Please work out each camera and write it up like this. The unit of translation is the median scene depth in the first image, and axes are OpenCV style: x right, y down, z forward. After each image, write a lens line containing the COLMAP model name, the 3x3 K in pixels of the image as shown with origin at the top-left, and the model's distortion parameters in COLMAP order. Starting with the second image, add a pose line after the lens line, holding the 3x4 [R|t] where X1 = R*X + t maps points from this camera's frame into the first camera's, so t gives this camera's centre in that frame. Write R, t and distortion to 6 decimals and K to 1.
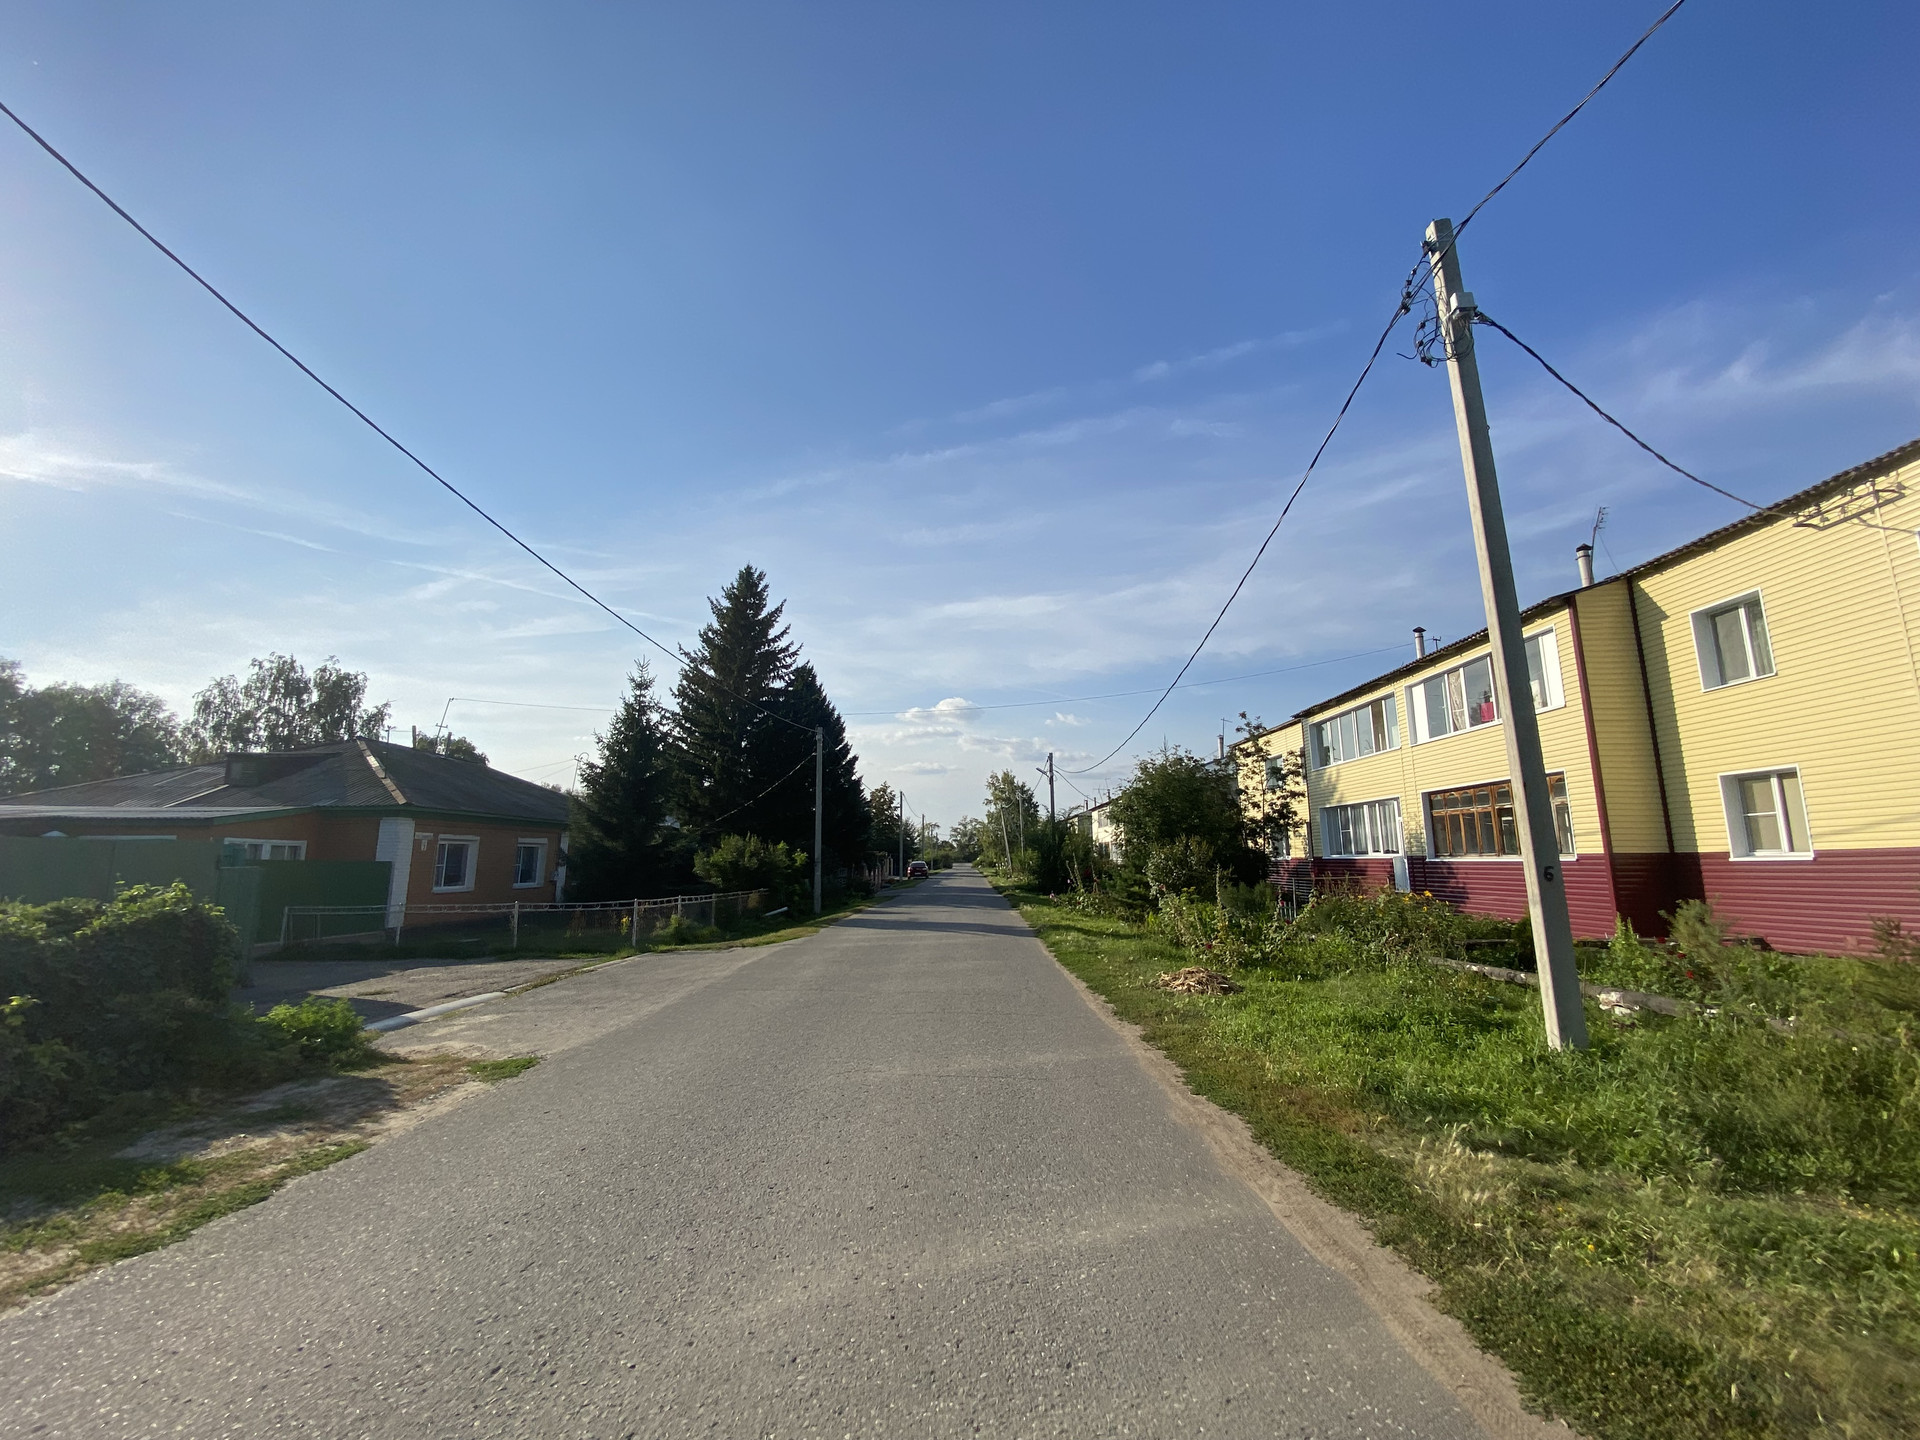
lens RADIAL K [[777.4, 0, 951.0], [0, 777.4, 708.8], [0, 0, 1]] dist [0.049653, -0.036292]
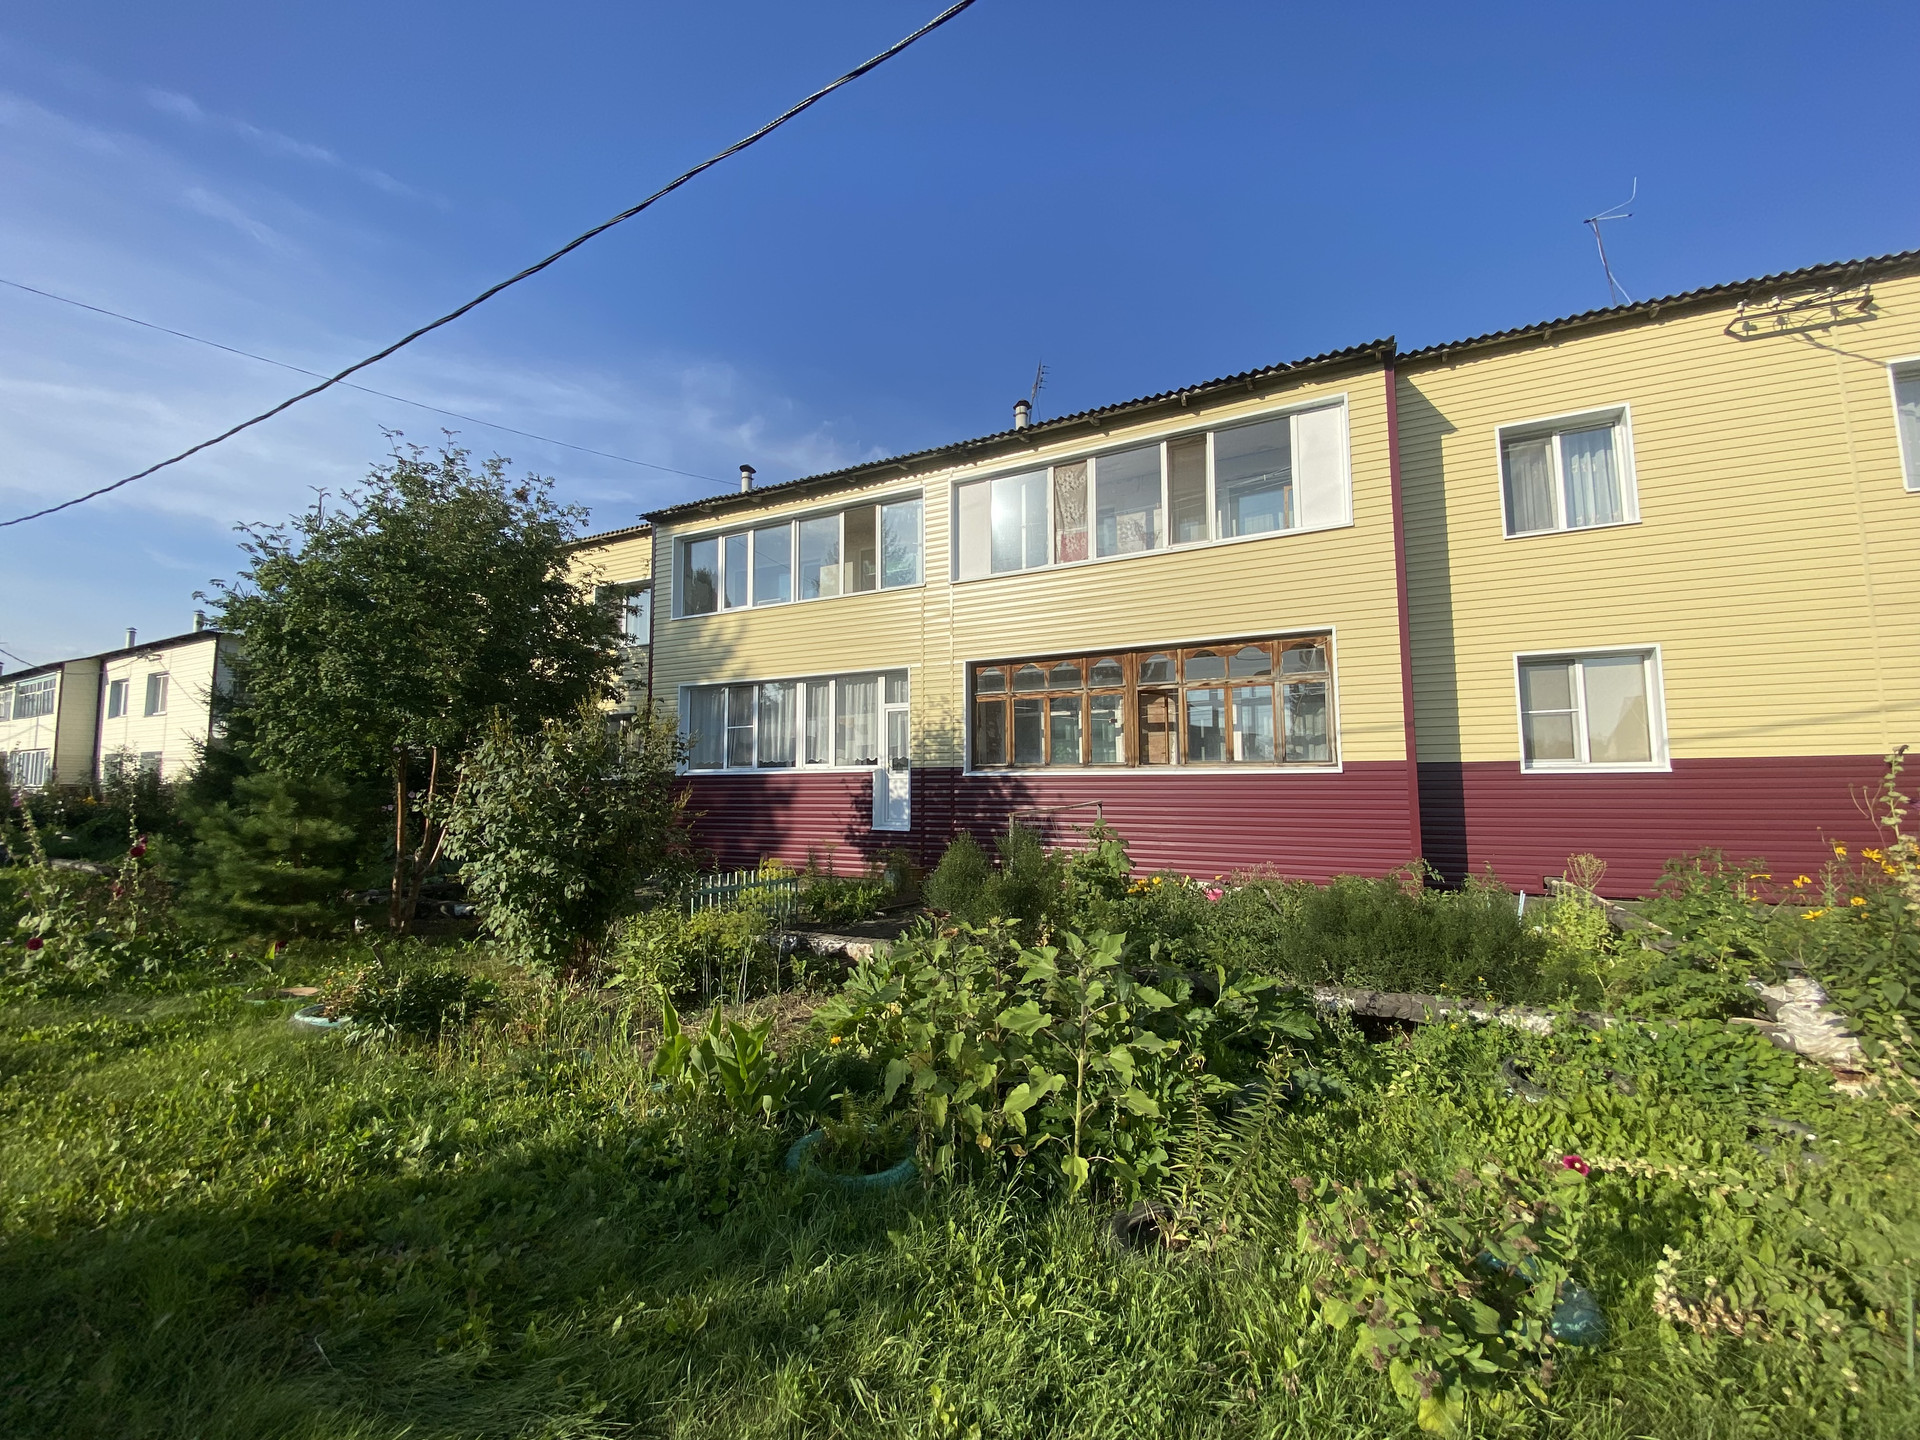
lens RADIAL K [[759.9, 0, 960.0], [0, 759.9, 720.0], [0, 0, 1]] dist [0.012216, -0.010375]
pose [[0.433731, 0.068707, 0.898419, 0.076526], [-0.166196, 0.986081, 0.004823, 0.124428], [-0.885583, -0.151406, 0.439112, 0.632854]]
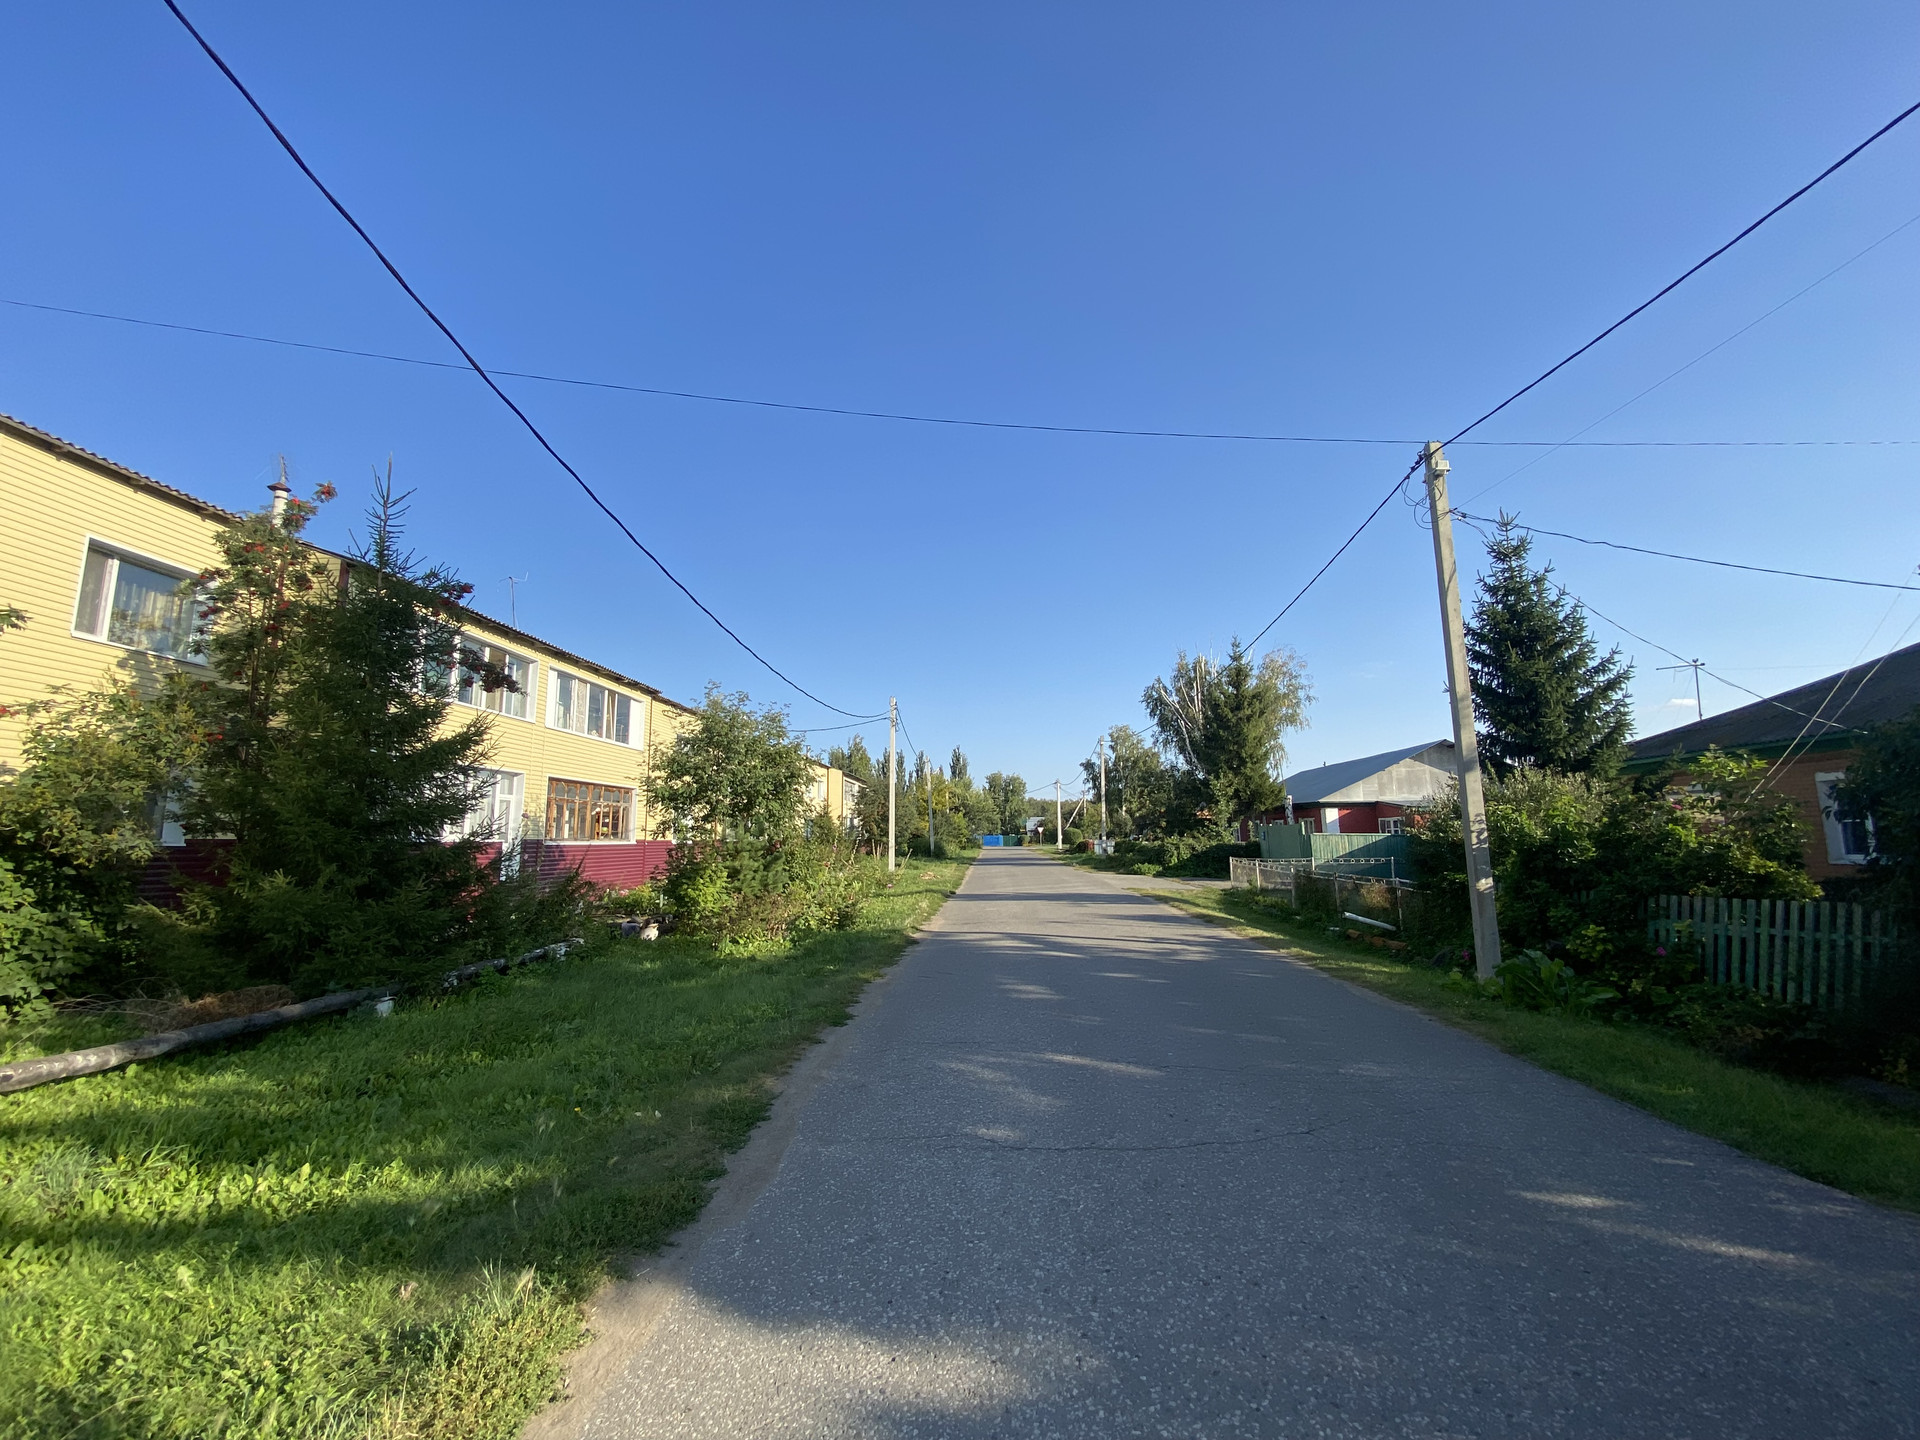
lens RADIAL K [[779.1, 0, 969.8], [0, 779.1, 717.5], [0, 0, 1]] dist [0.012573, -0.017870]
pose [[-0.999798, 0.018383, 0.008132, 0.045060], [0.014571, 0.941442, -0.336860, 0.319504], [-0.013848, -0.336673, -0.941520, 1.648461]]
